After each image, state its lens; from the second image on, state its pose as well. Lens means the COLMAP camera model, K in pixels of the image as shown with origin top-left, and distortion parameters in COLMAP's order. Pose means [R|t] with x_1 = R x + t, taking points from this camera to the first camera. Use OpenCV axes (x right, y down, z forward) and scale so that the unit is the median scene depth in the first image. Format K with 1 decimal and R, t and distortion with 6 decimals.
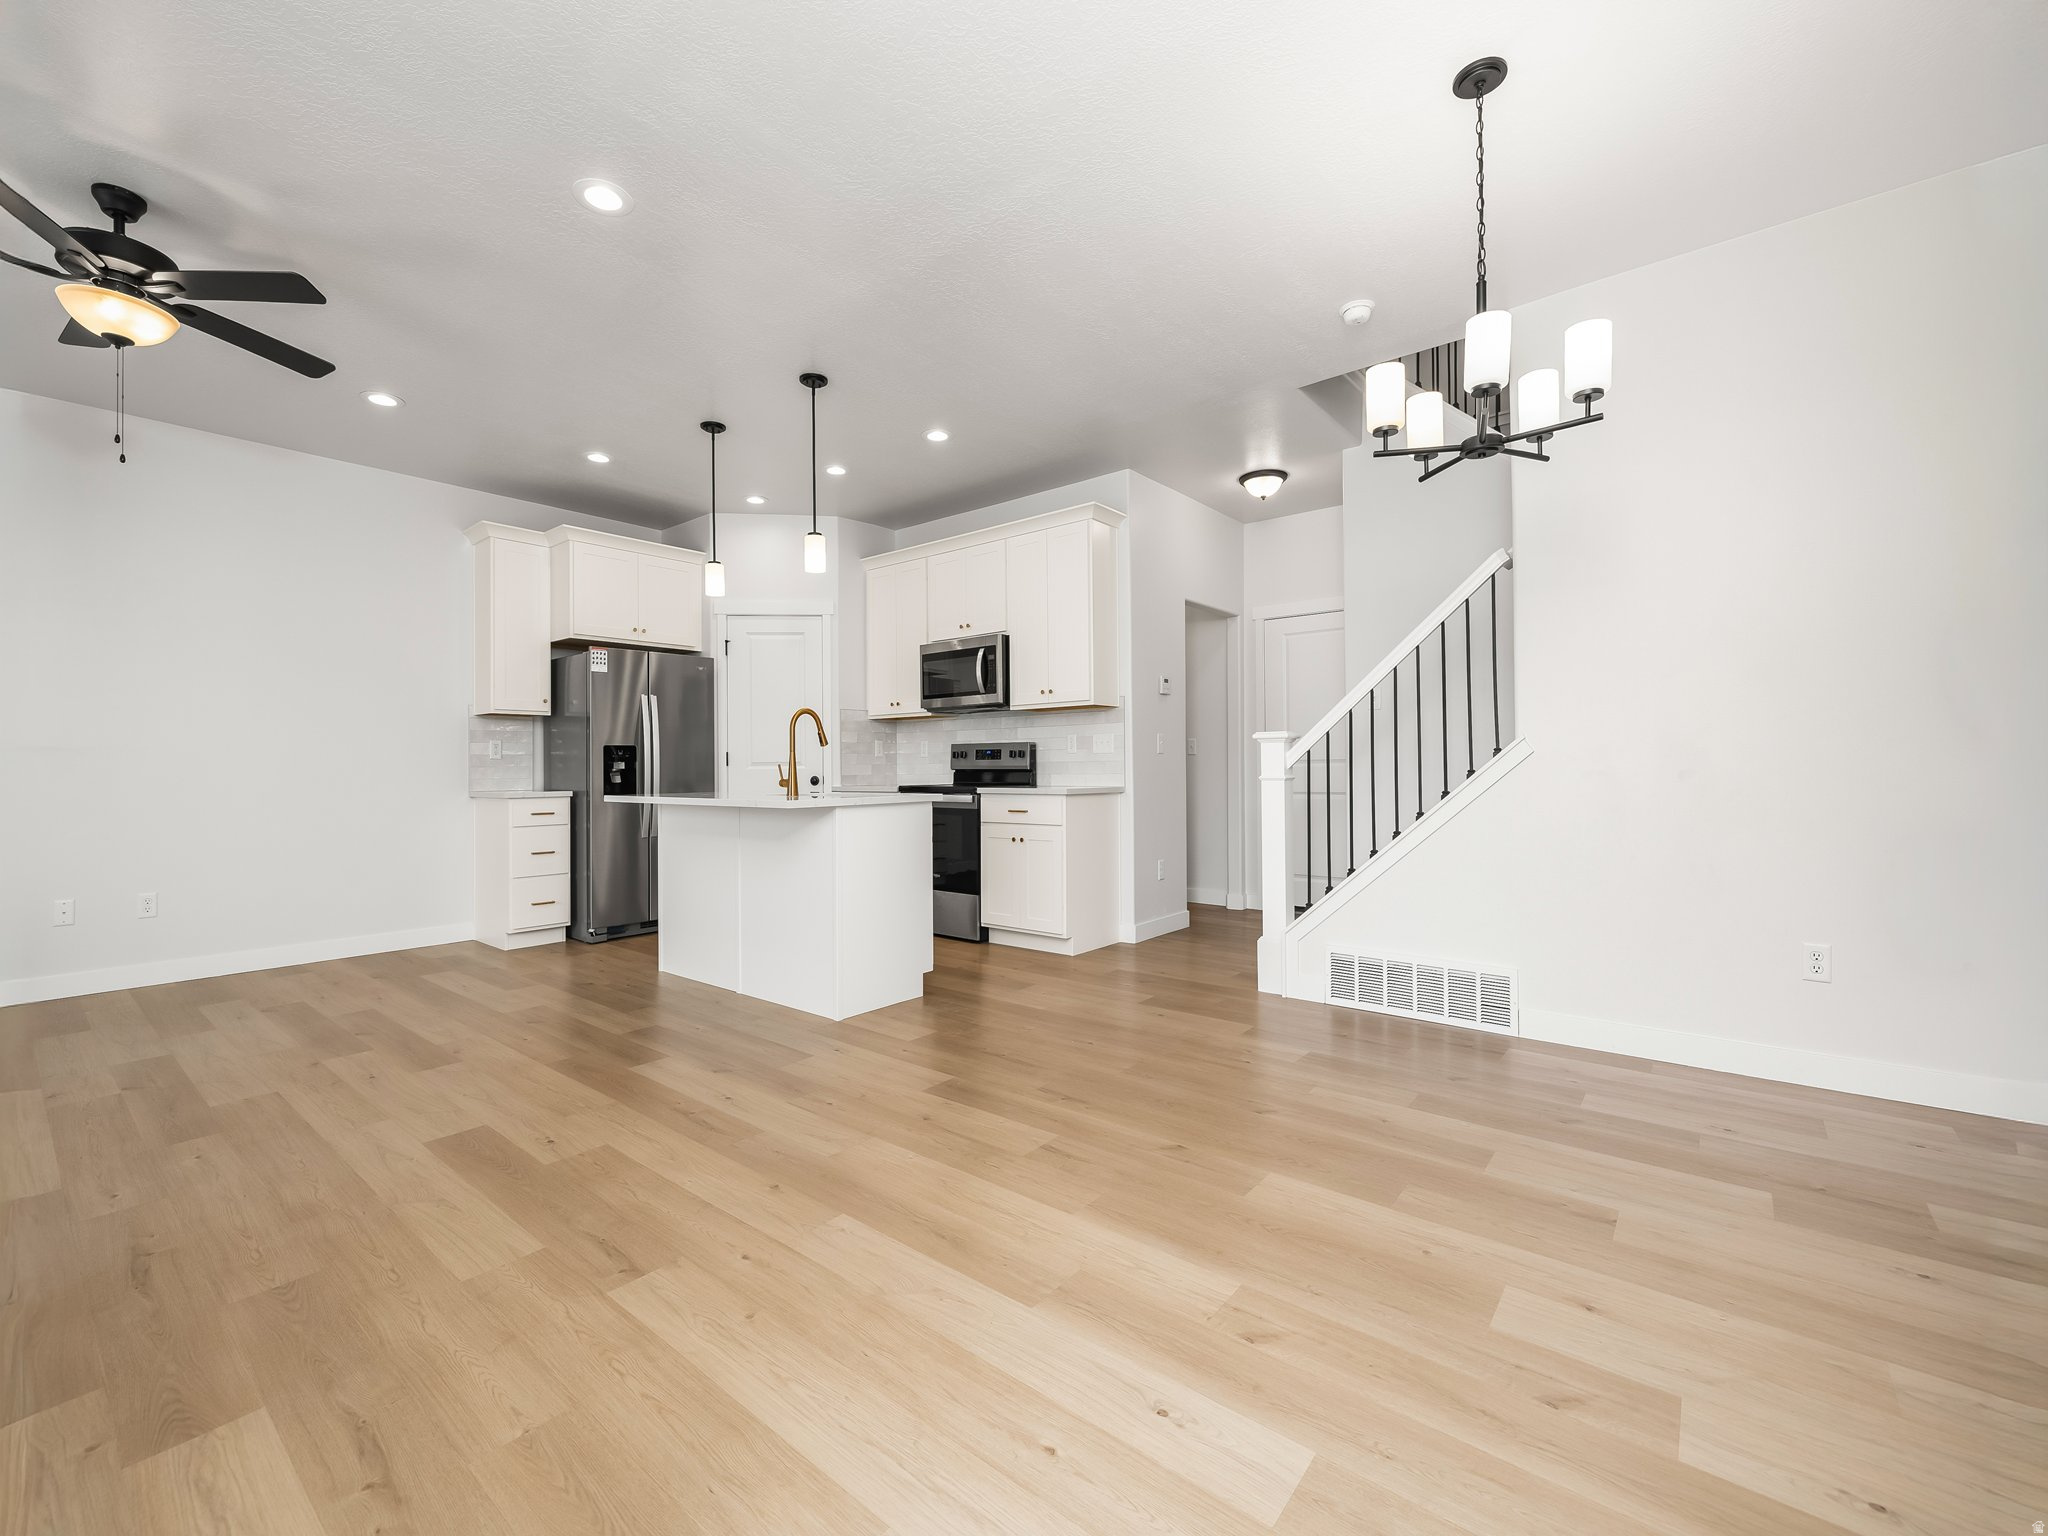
lens RADIAL K [[863.9, 0, 1019.8], [0, 863.9, 756.9], [0, 0, 1]] dist [-0.001670, -0.000690]
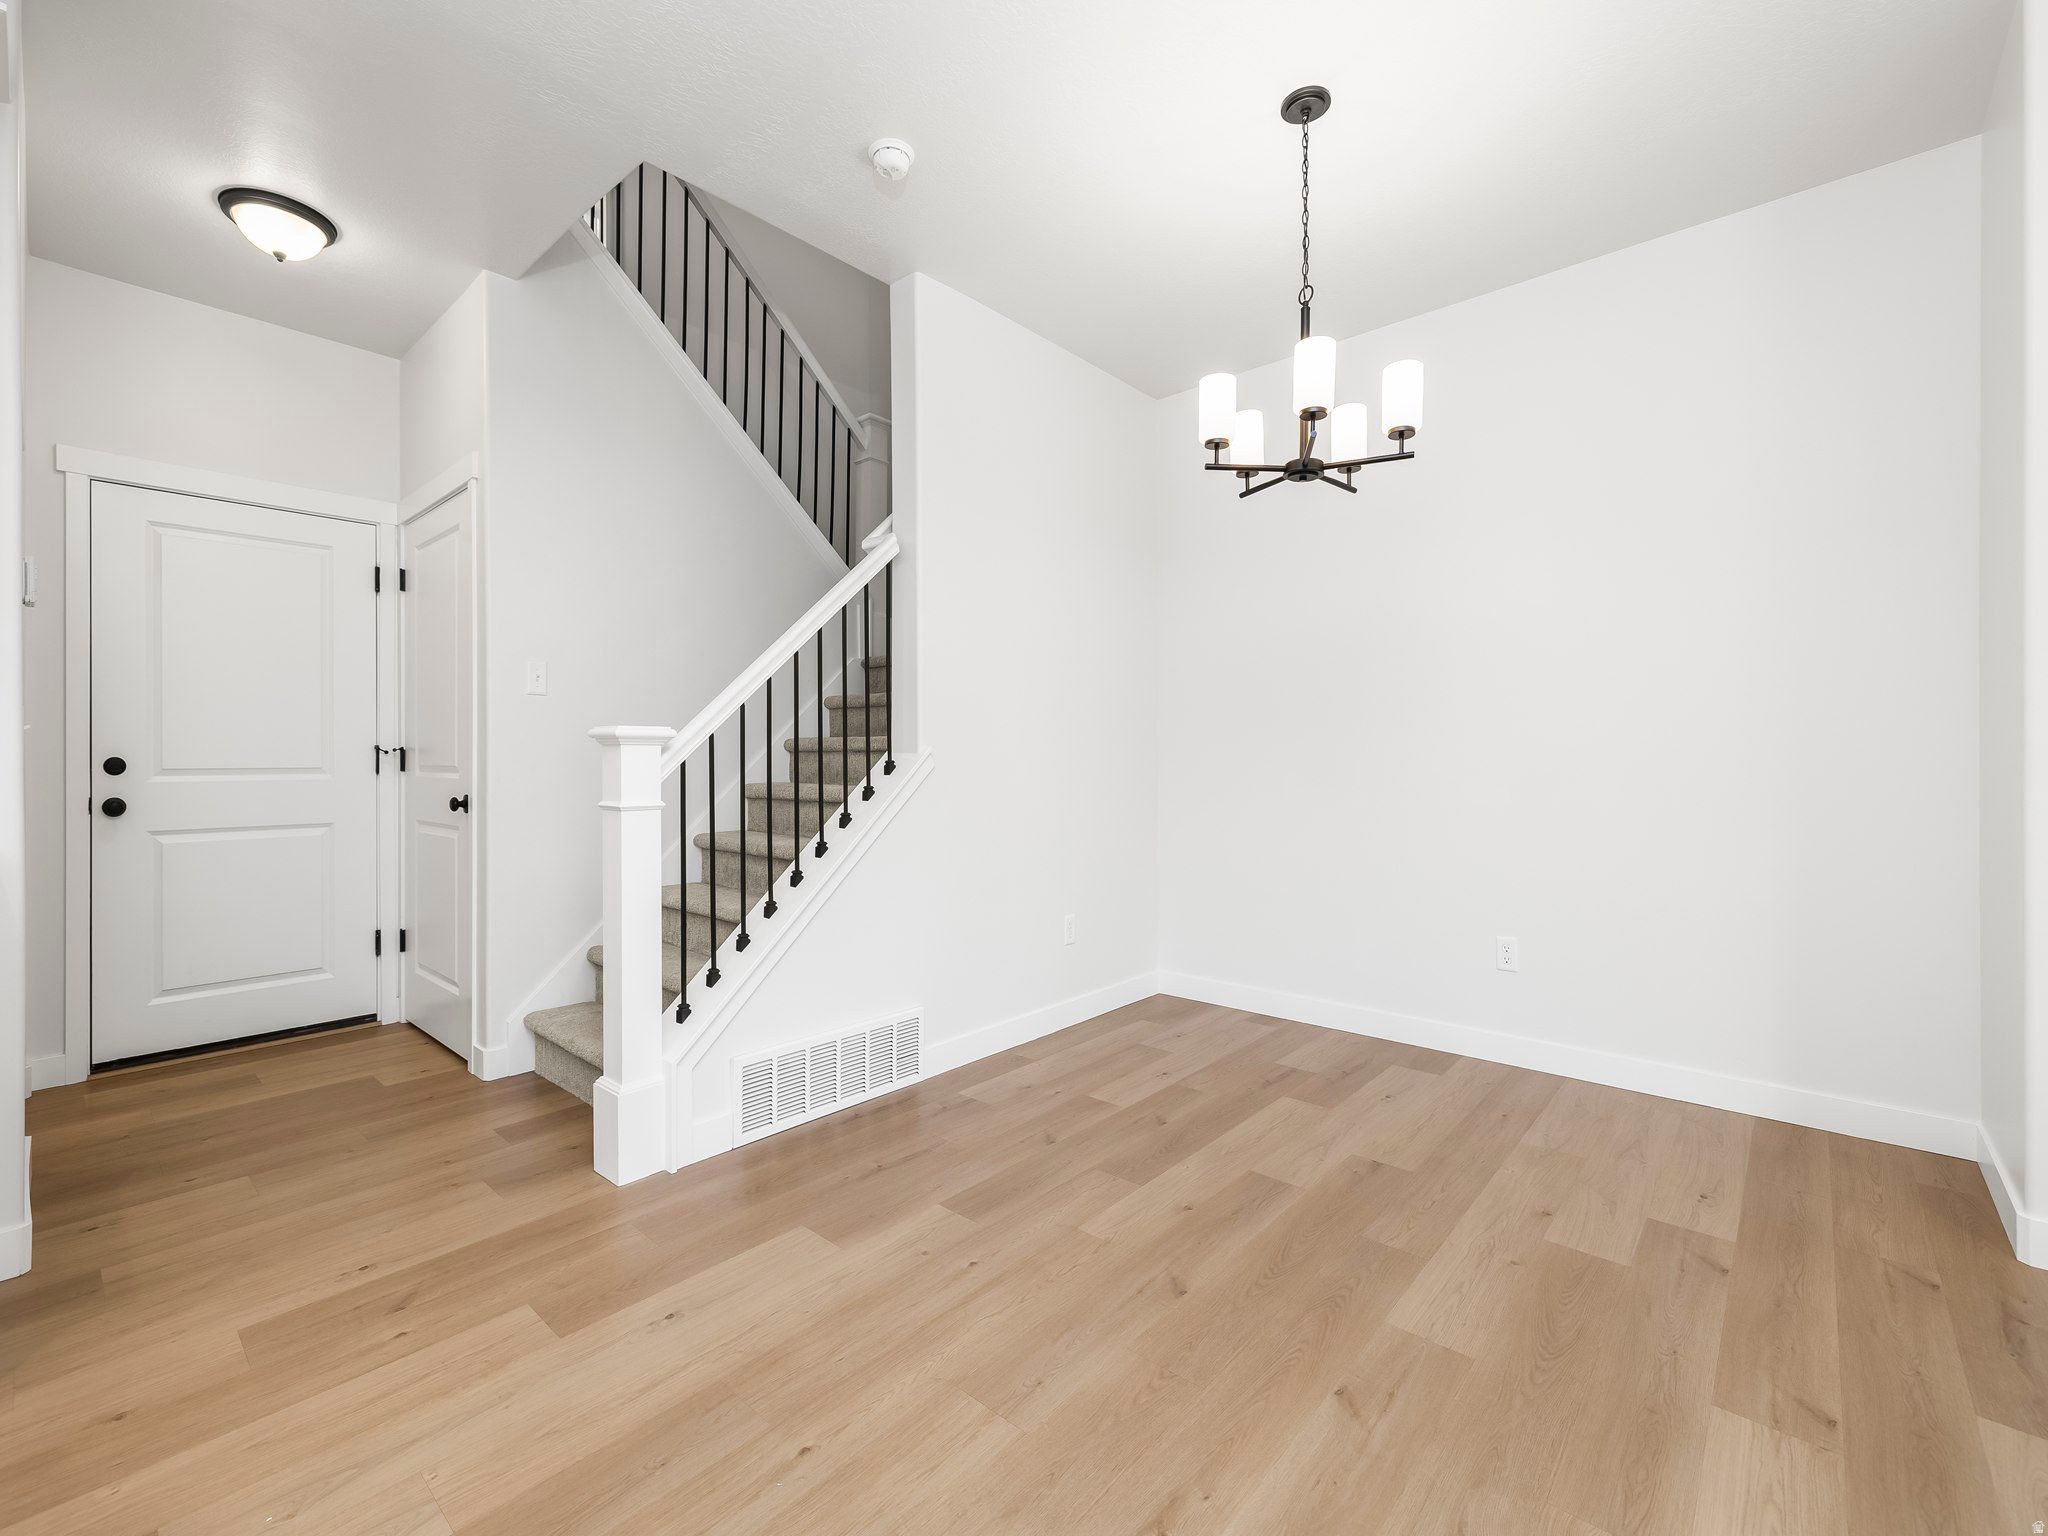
lens RADIAL K [[881.9, 0, 1003.3], [0, 881.9, 756.5], [0, 0, 1]] dist [0.003403, 0.000436]
pose [[0.051892, 0.009907, 0.998604, -0.216876], [-0.011091, 0.999895, -0.009344, -0.004267], [-0.998591, -0.010591, 0.051997, 0.546672]]
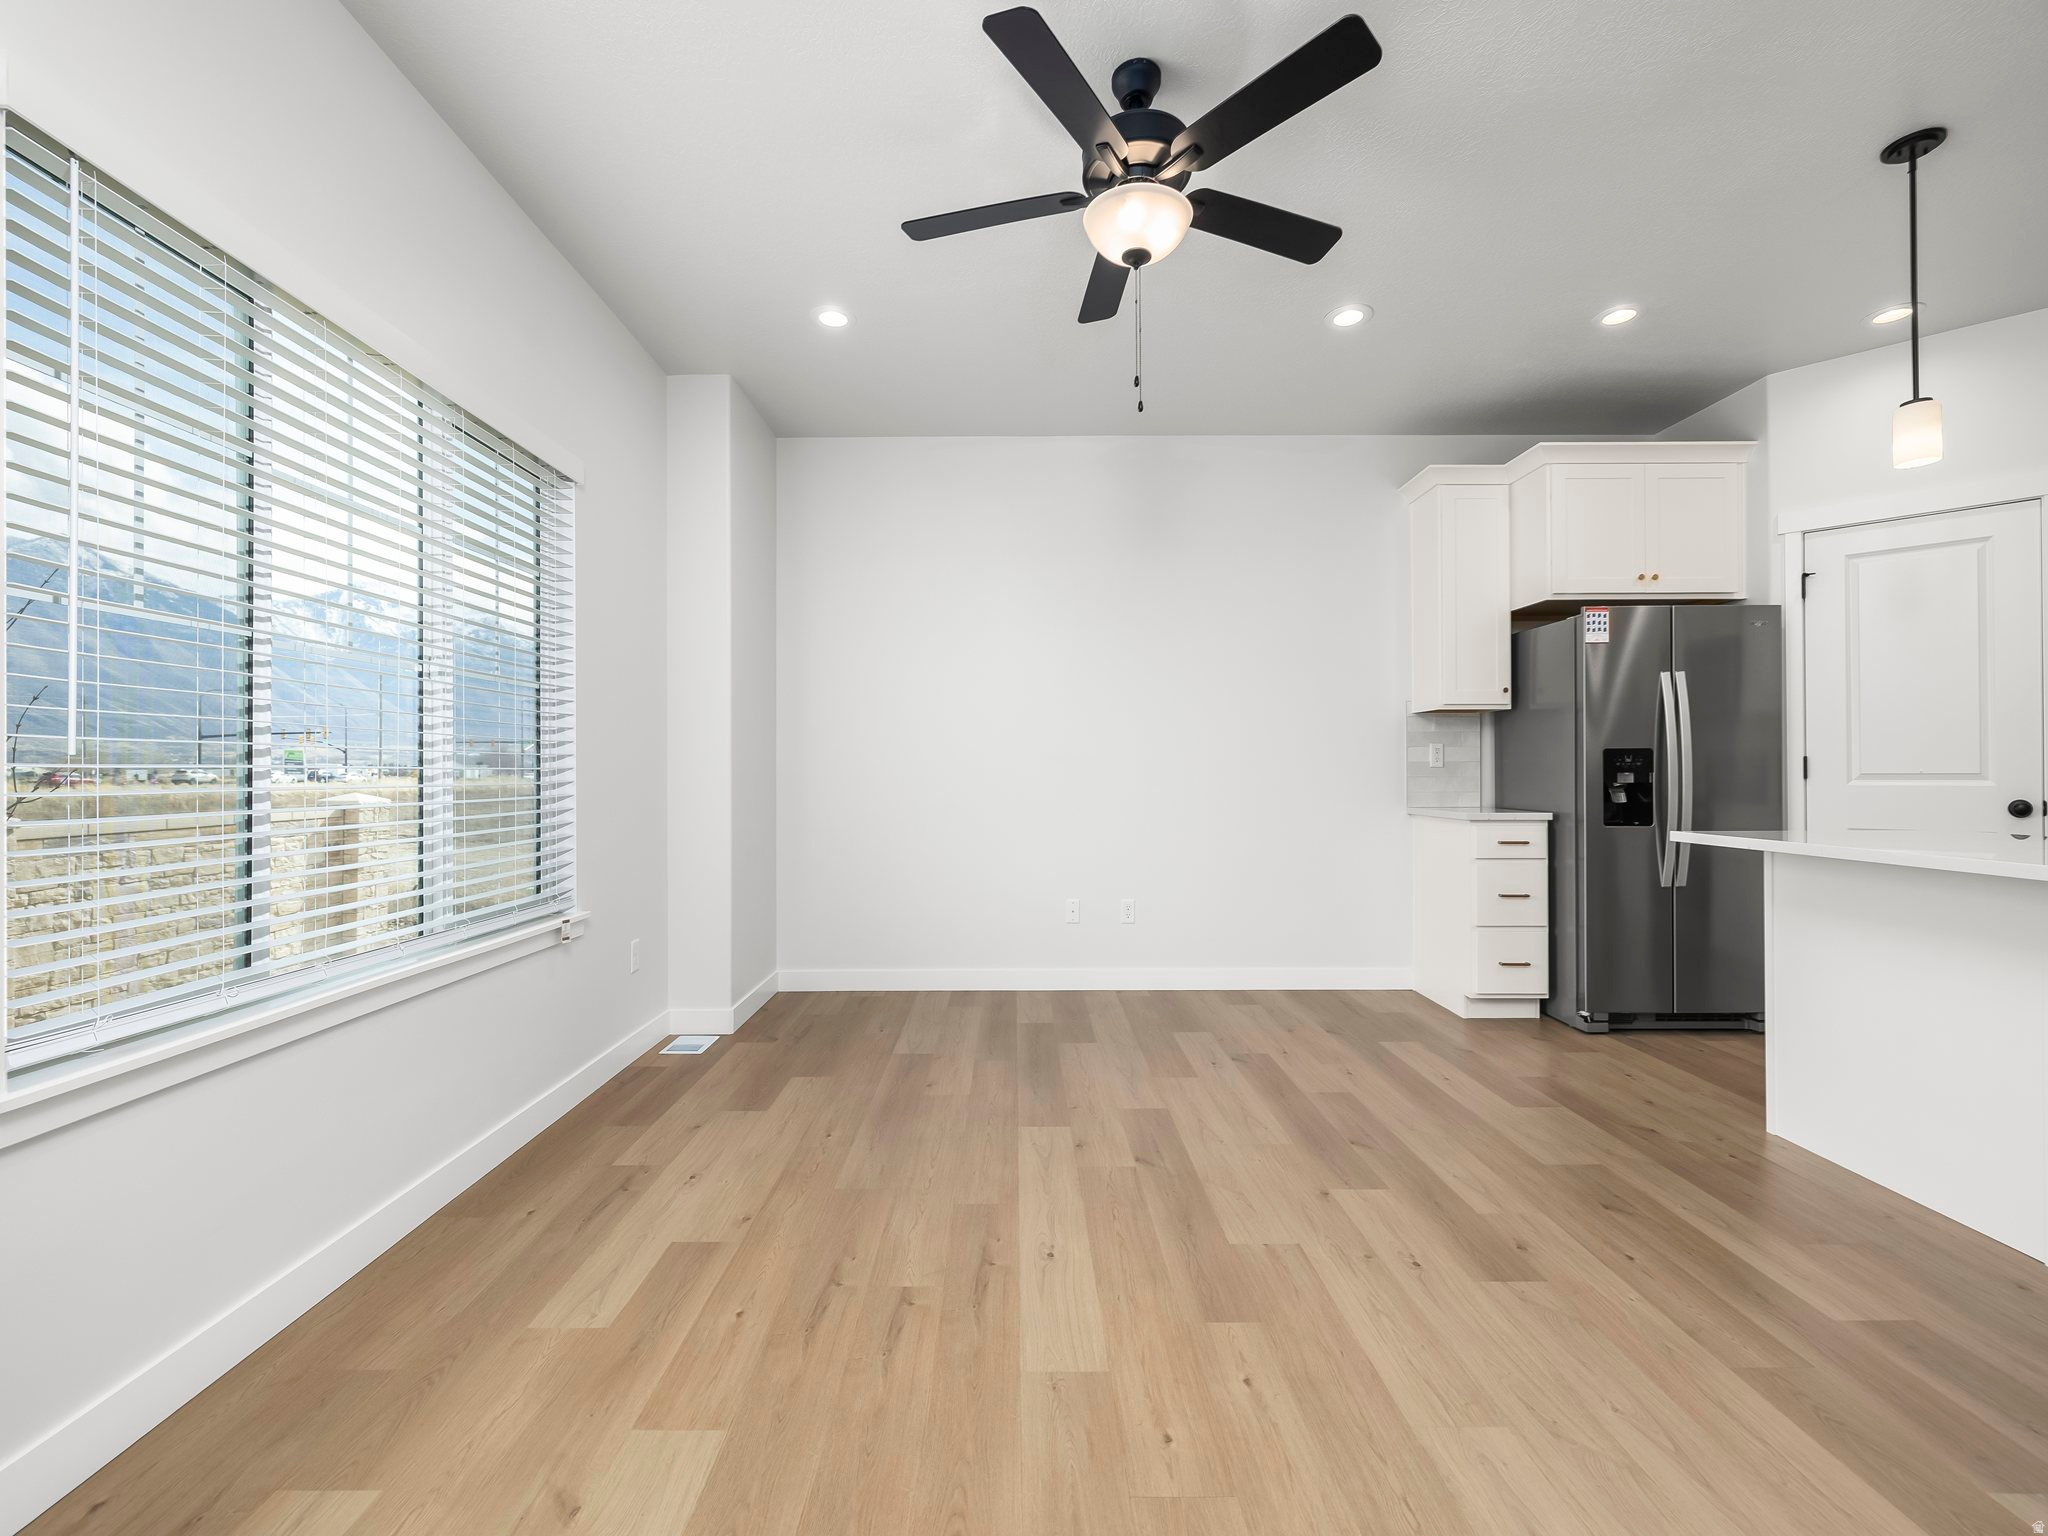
lens RADIAL K [[874.4, 0, 1020.3], [0, 874.4, 764.5], [0, 0, 1]] dist [0.012674, 0.000009]
pose [[0.644000, 0.003738, -0.765016, -0.243102], [0.005059, 0.999945, 0.009144, -0.009526], [0.765009, -0.009759, 0.643946, 0.191400]]
